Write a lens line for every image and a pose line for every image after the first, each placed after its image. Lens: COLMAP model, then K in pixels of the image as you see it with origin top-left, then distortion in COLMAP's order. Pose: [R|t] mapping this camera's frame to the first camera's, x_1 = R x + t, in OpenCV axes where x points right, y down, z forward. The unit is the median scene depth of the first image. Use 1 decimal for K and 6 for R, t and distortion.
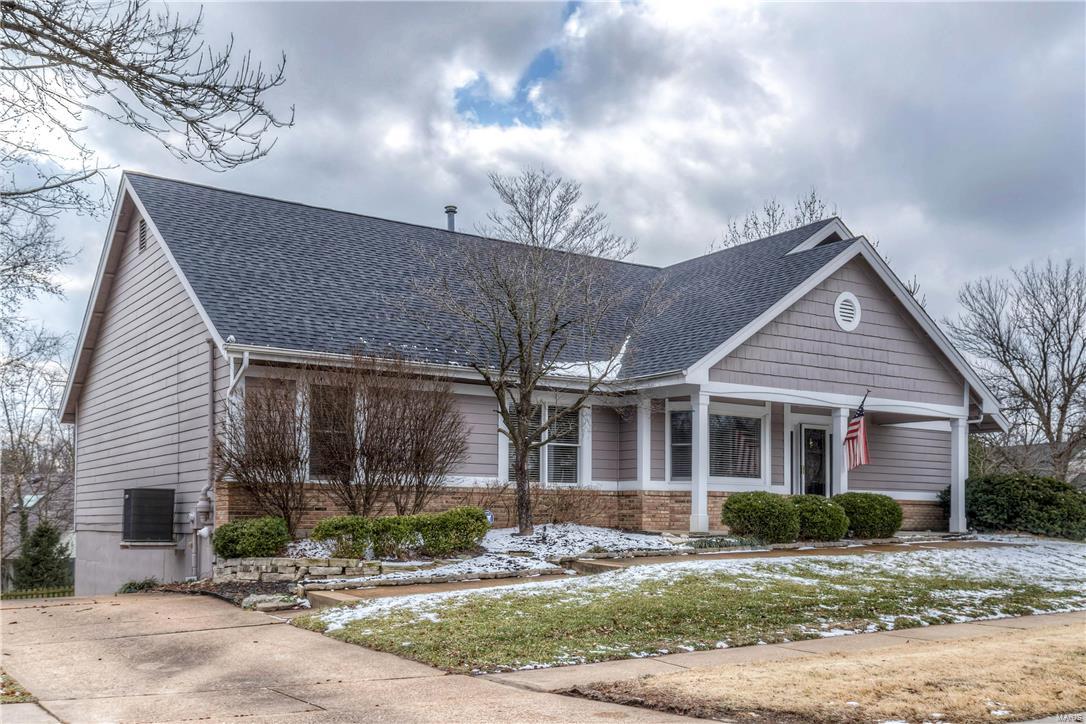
lens RADIAL K [[1020.2, 0, 544.0], [0, 1020.2, 360.9], [0, 0, 1]] dist [-0.007598, 0.000000]
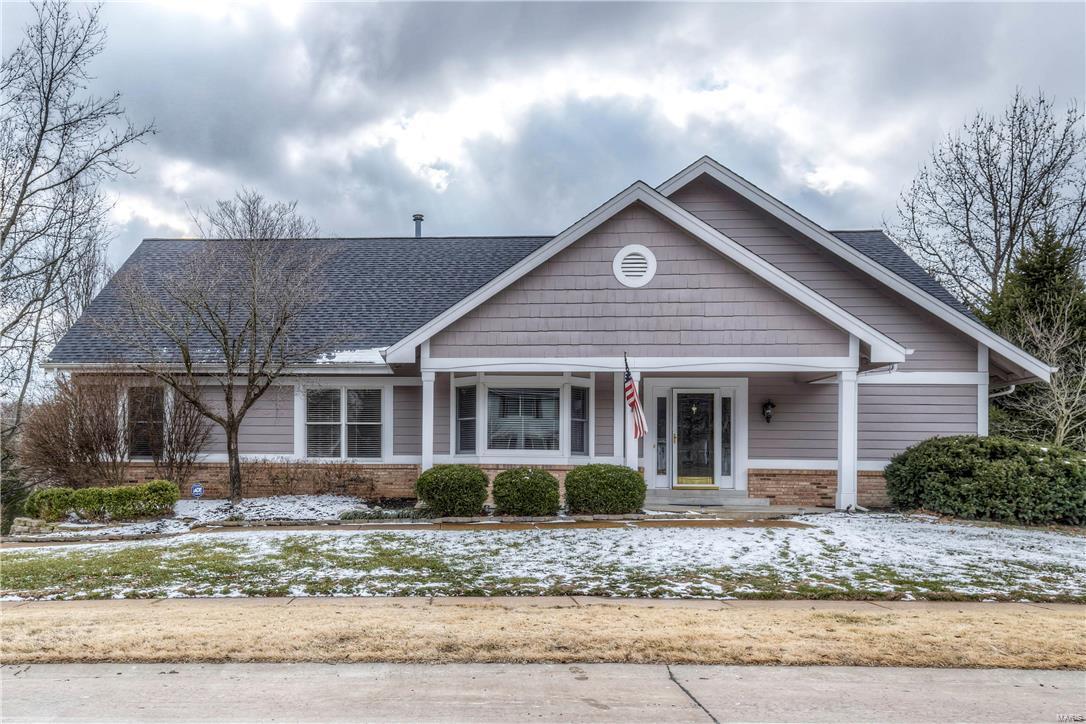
lens RADIAL K [[927.5, 0, 541.0], [0, 927.5, 360.1], [0, 0, 1]] dist [0.017848, 0.002990]
pose [[0.795072, -0.075791, -0.601761, 0.765586], [0.088970, 0.996003, -0.007894, 0.036679], [0.599954, -0.047262, 0.798637, 0.297969]]
